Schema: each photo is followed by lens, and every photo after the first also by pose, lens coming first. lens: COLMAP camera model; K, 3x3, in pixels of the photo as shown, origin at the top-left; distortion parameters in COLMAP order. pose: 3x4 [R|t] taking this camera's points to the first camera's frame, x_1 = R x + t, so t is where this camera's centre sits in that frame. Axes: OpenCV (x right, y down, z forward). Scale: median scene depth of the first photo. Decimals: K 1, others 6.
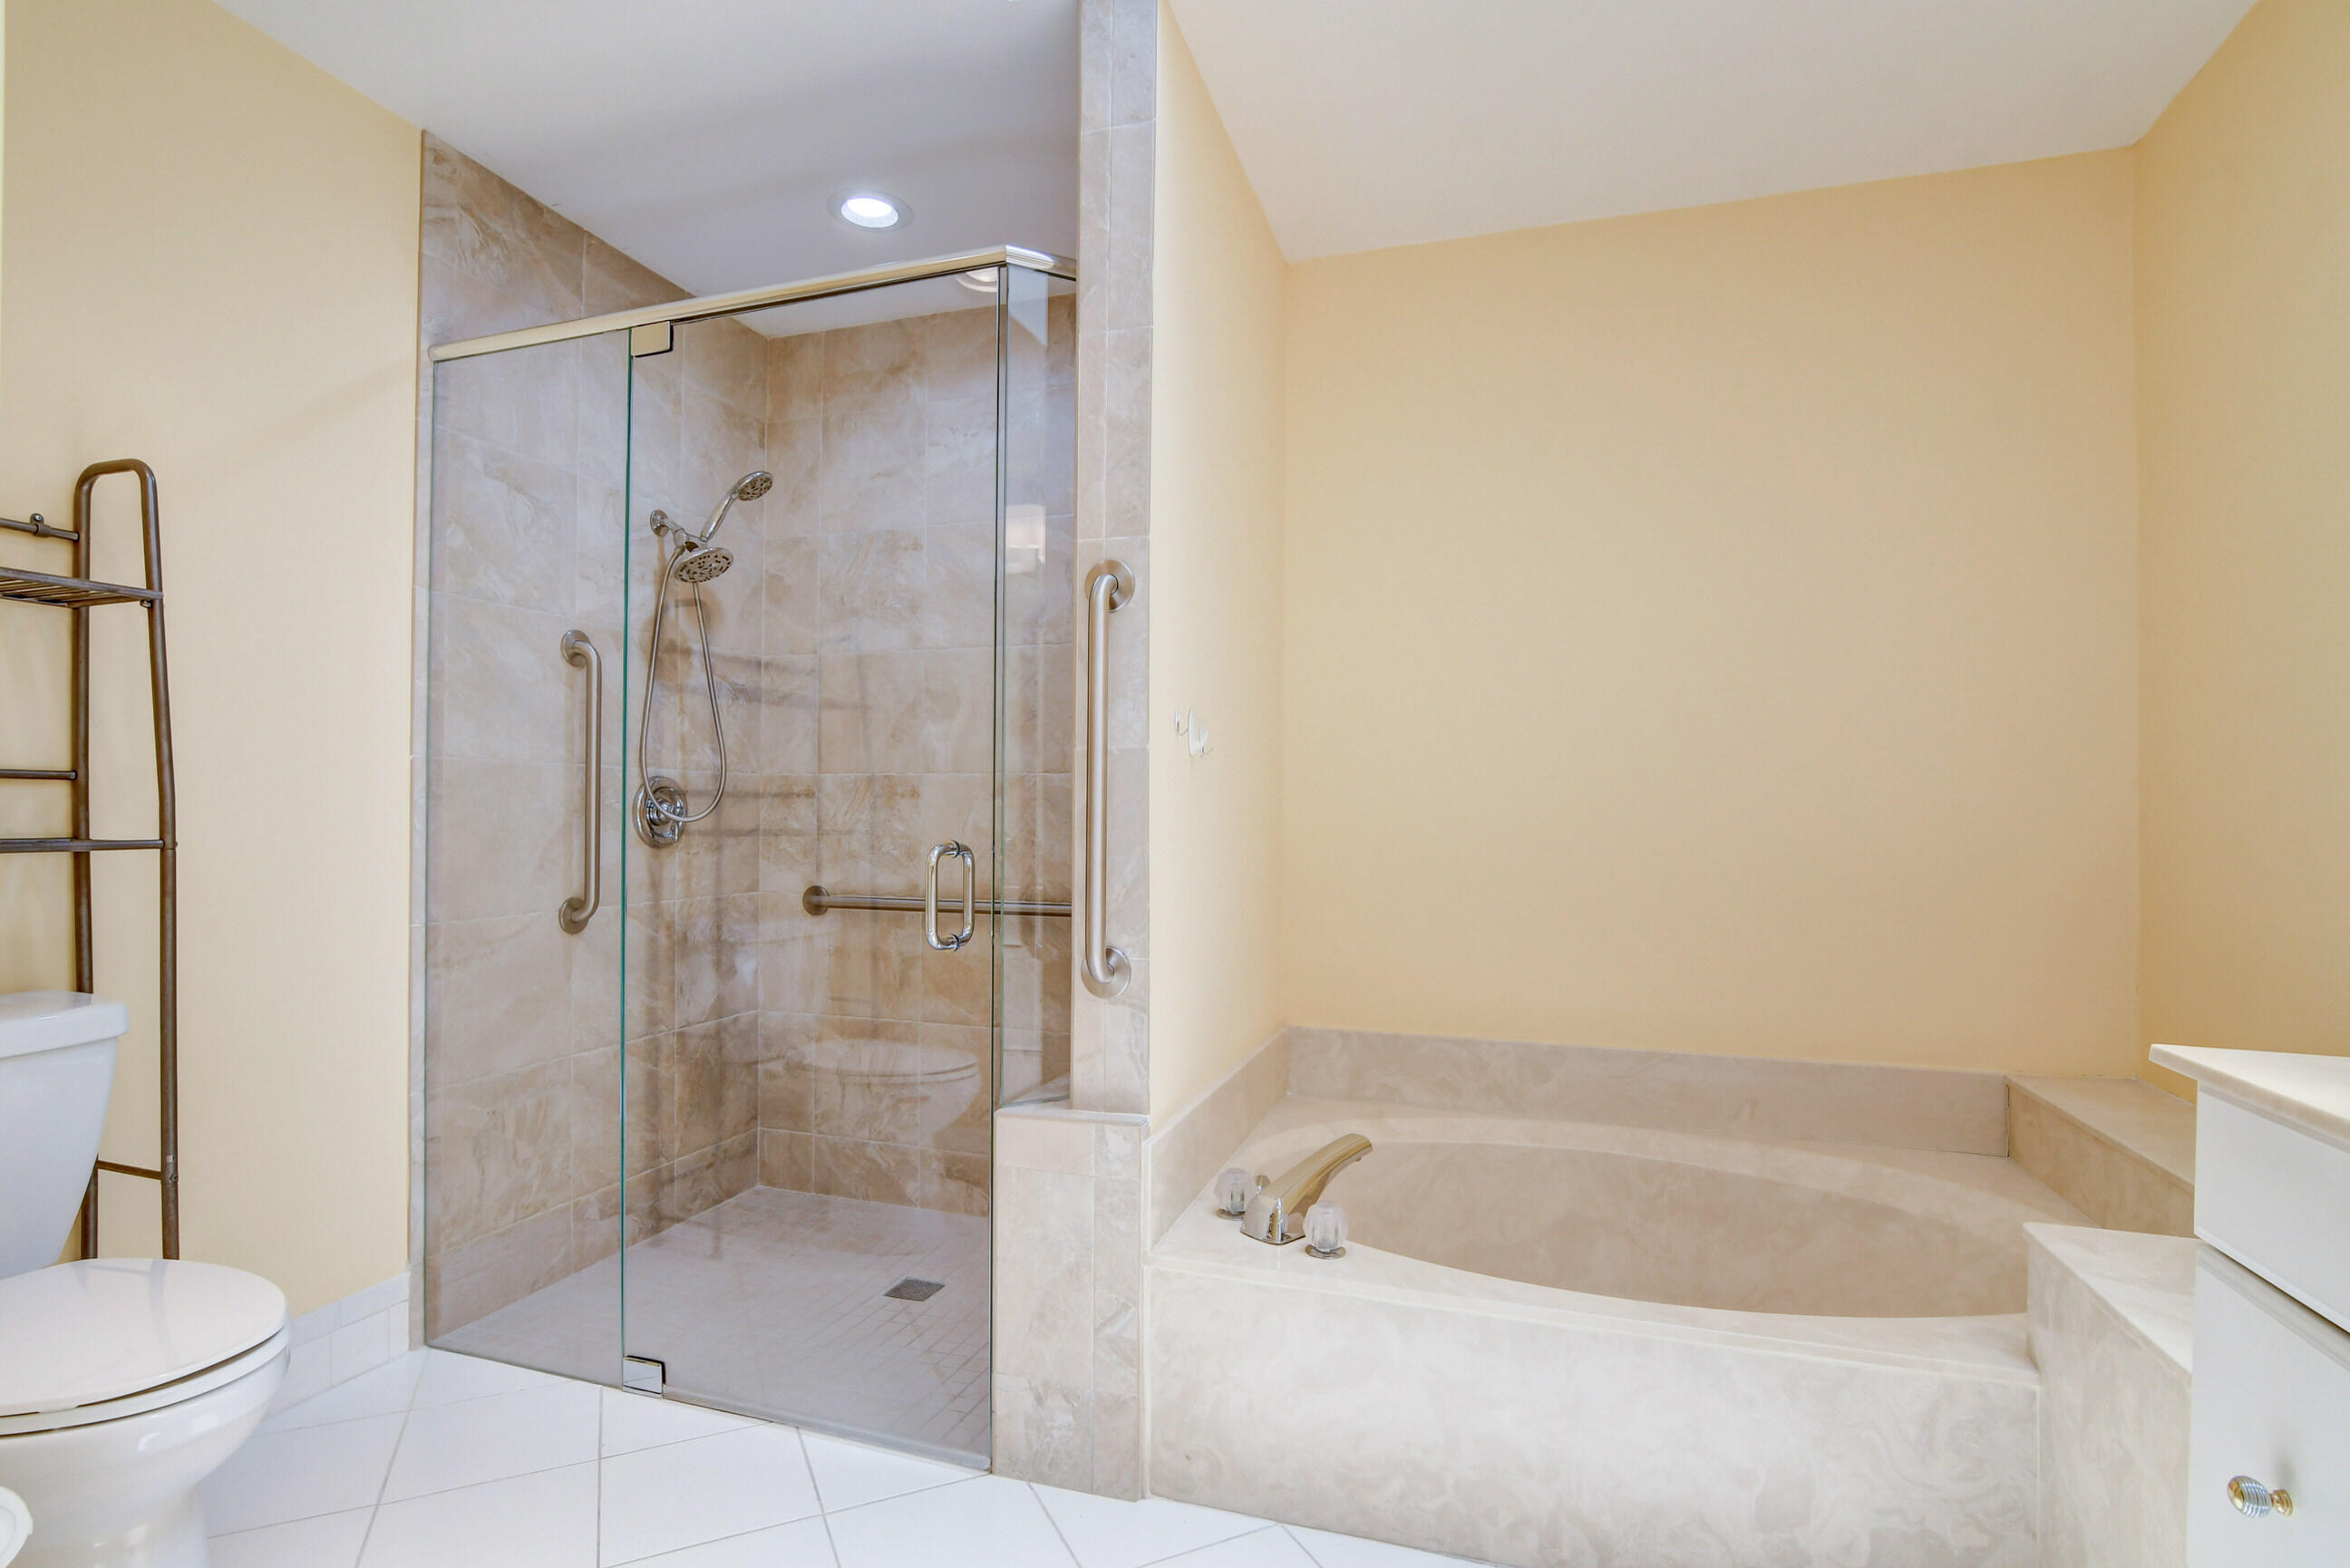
lens RADIAL K [[1148.9, 0, 1171.7], [0, 1148.9, 802.9], [0, 0, 1]] dist [-0.031072, 0.009839]
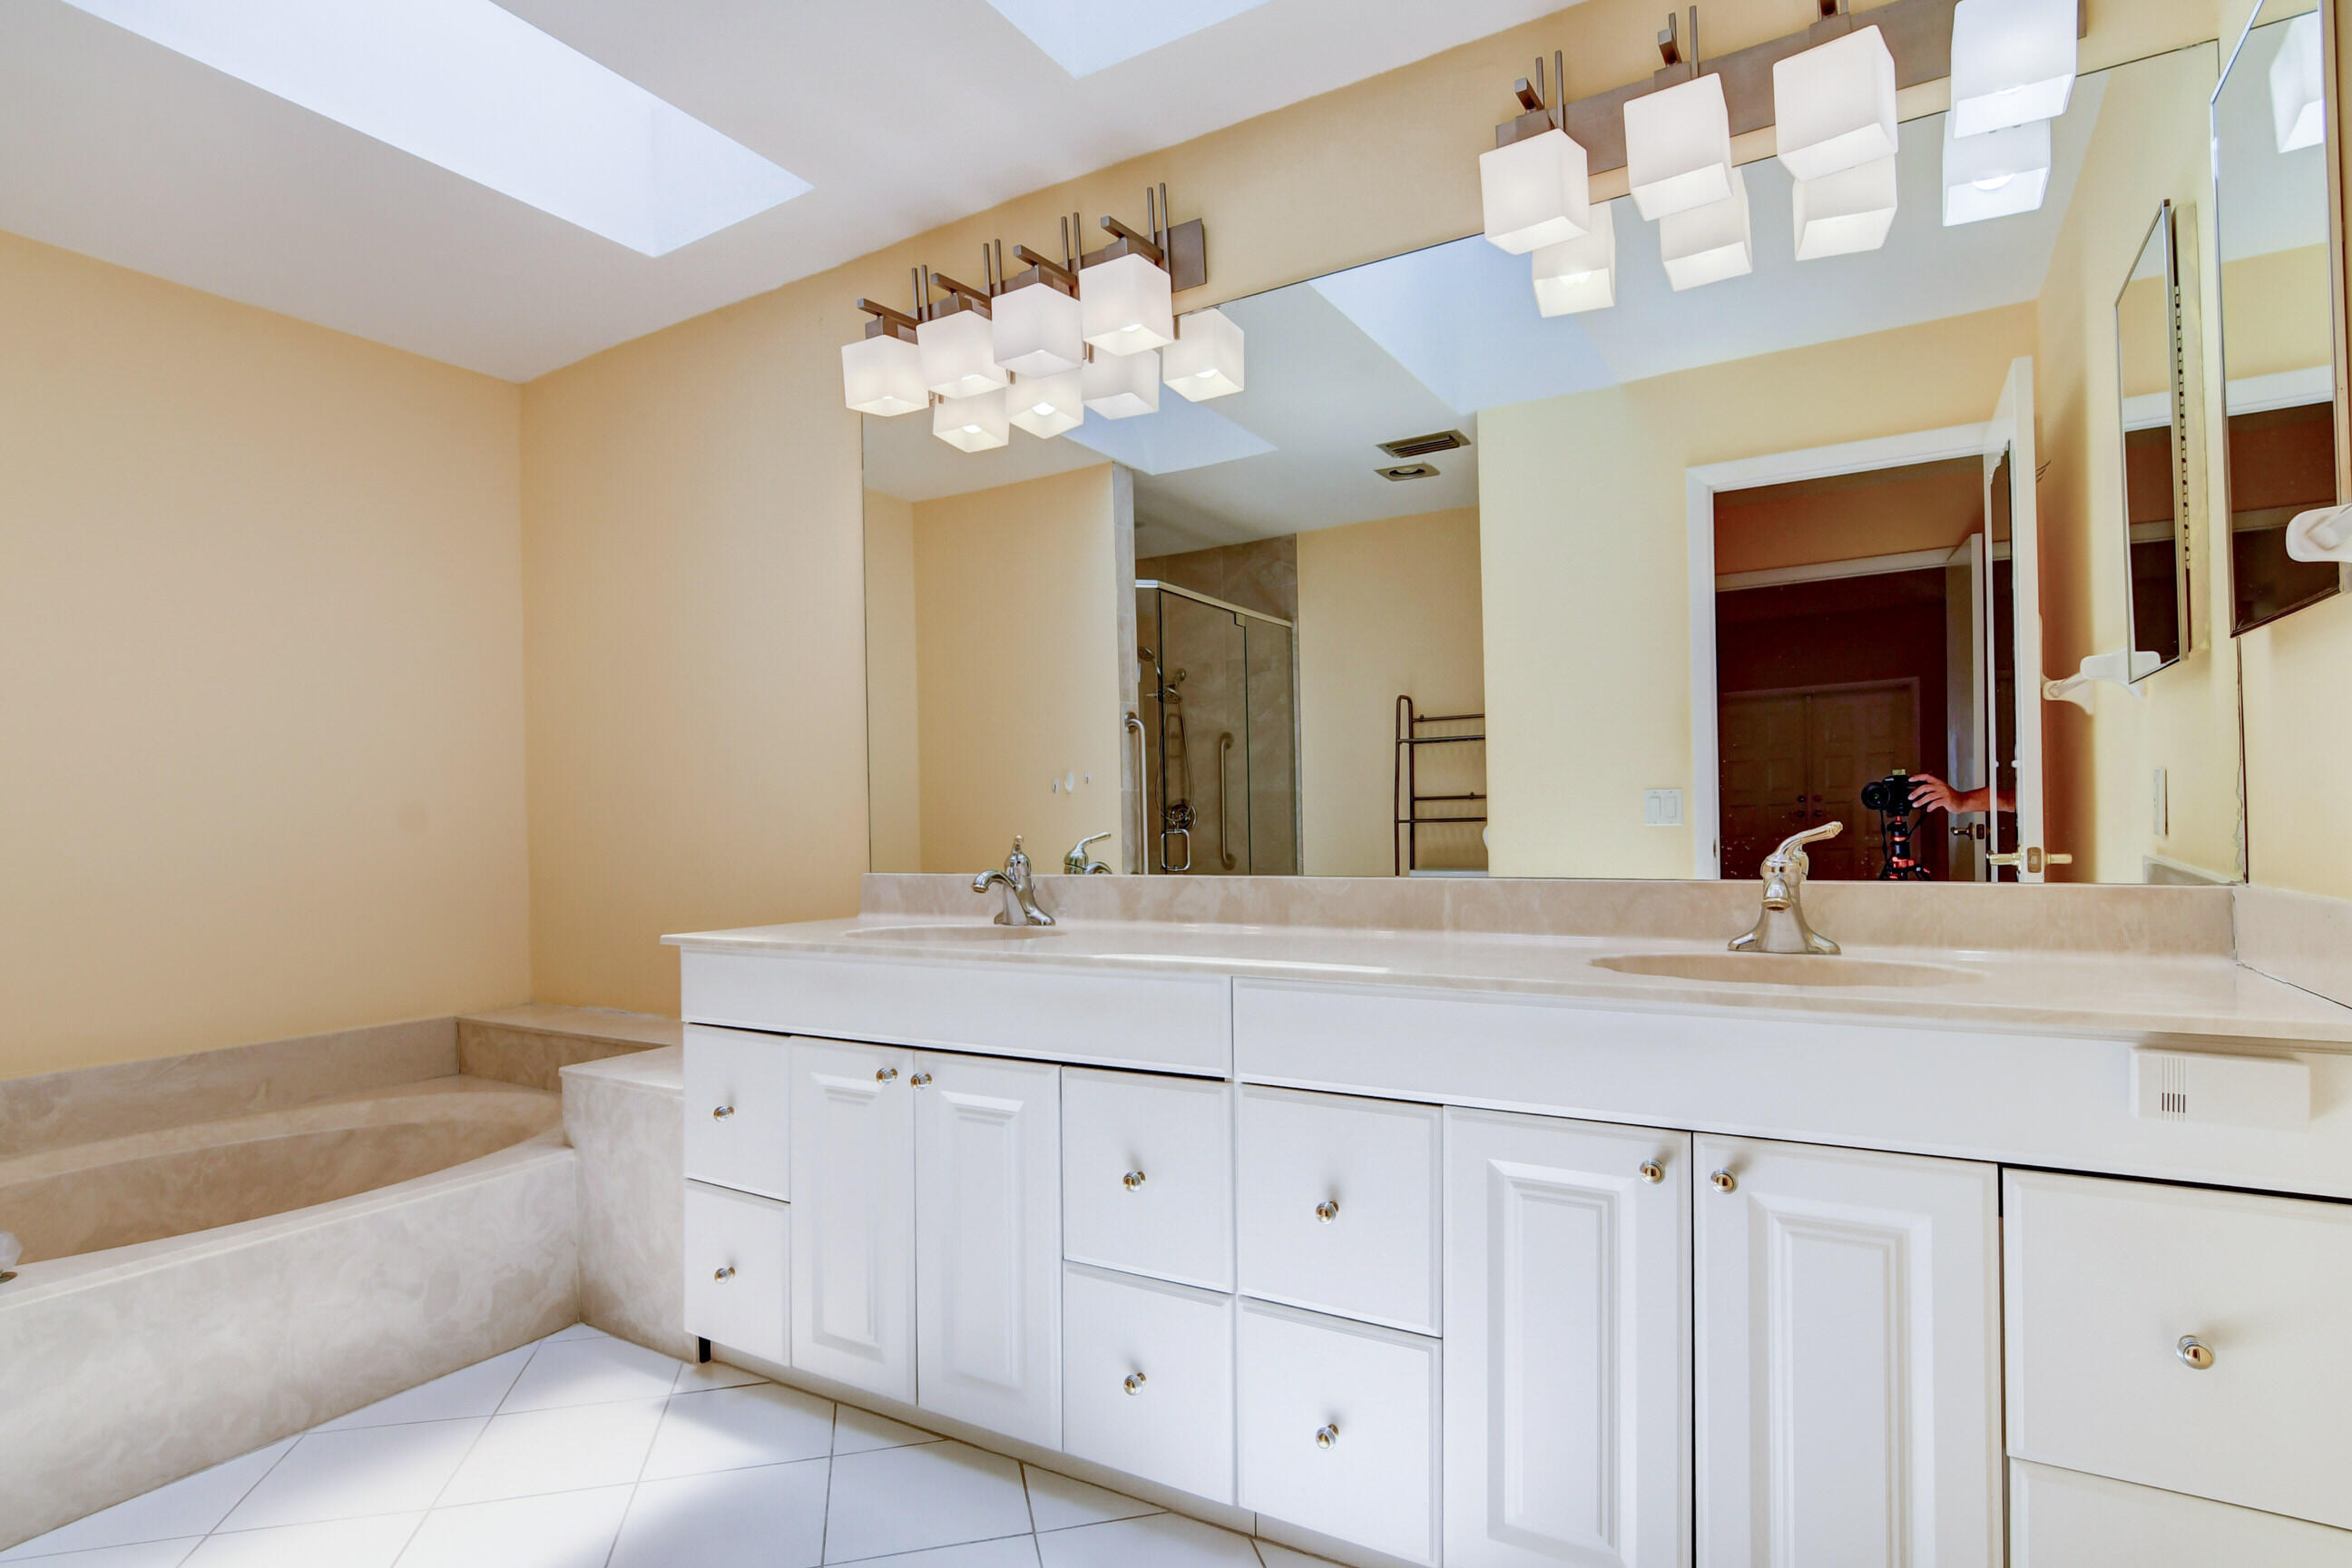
lens RADIAL K [[1150.1, 0, 1172.7], [0, 1150.1, 802.9], [0, 0, 1]] dist [-0.031072, 0.009839]
pose [[0.211054, -0.001415, 0.977473, -0.470481], [0.017757, 0.999839, -0.002386, -0.003663], [-0.977313, 0.017861, 0.211045, -0.175349]]
